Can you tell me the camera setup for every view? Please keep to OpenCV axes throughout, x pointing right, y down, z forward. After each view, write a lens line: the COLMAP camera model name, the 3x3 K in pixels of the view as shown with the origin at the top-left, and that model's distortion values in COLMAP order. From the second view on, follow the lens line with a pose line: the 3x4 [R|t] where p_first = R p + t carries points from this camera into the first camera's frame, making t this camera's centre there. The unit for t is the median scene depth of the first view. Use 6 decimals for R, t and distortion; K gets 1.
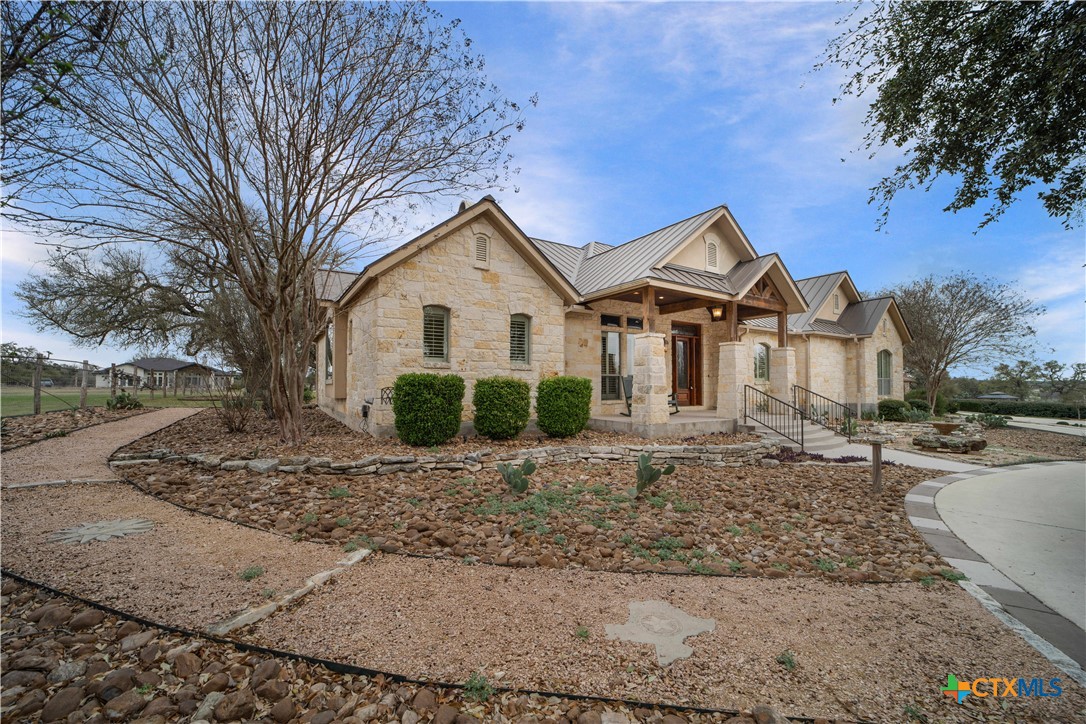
lens RADIAL K [[429.0, 0, 547.6], [0, 429.0, 353.1], [0, 0, 1]] dist [0.001959, 0.000293]
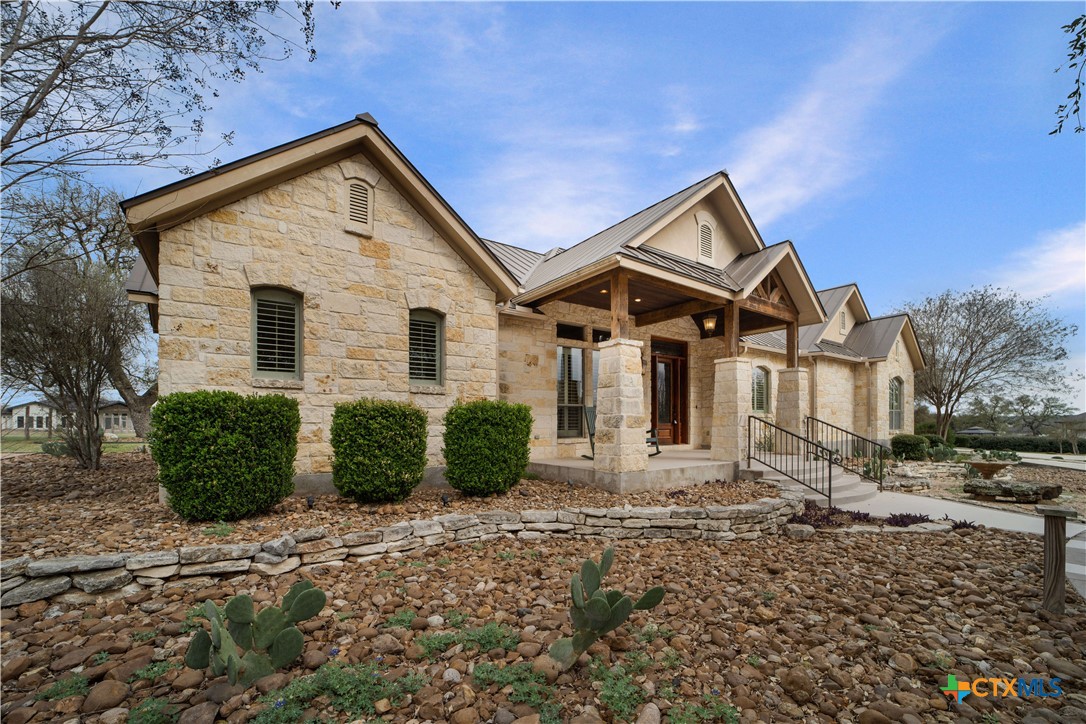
lens RADIAL K [[439.5, 0, 540.5], [0, 439.5, 413.6], [0, 0, 1]] dist [-0.010936, -0.000125]
pose [[0.999192, -0.007083, 0.039563, 0.075118], [0.005145, 0.998792, 0.048870, 0.033582], [-0.039861, -0.048627, 0.998021, 0.275577]]
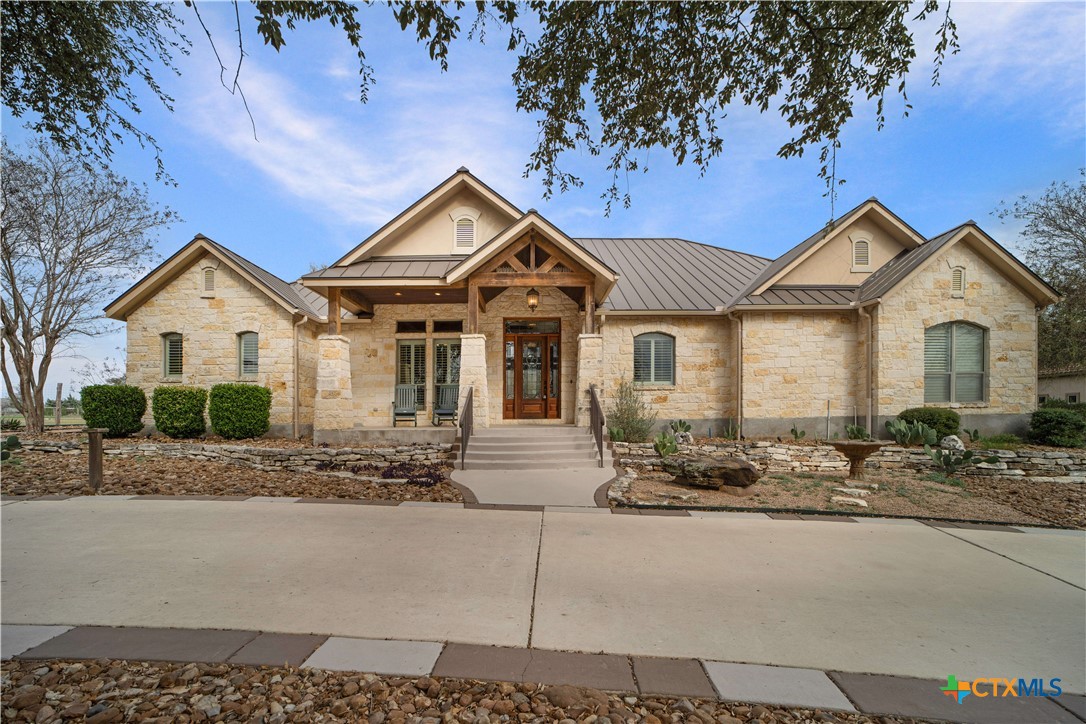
lens RADIAL K [[432.2, 0, 545.9], [0, 432.2, 407.4], [0, 0, 1]] dist [-0.010423, 0.000163]
pose [[0.846945, -0.019639, -0.531318, 1.067513], [0.052679, 0.997500, 0.047103, 0.085267], [0.529064, -0.067883, 0.845862, 0.396314]]
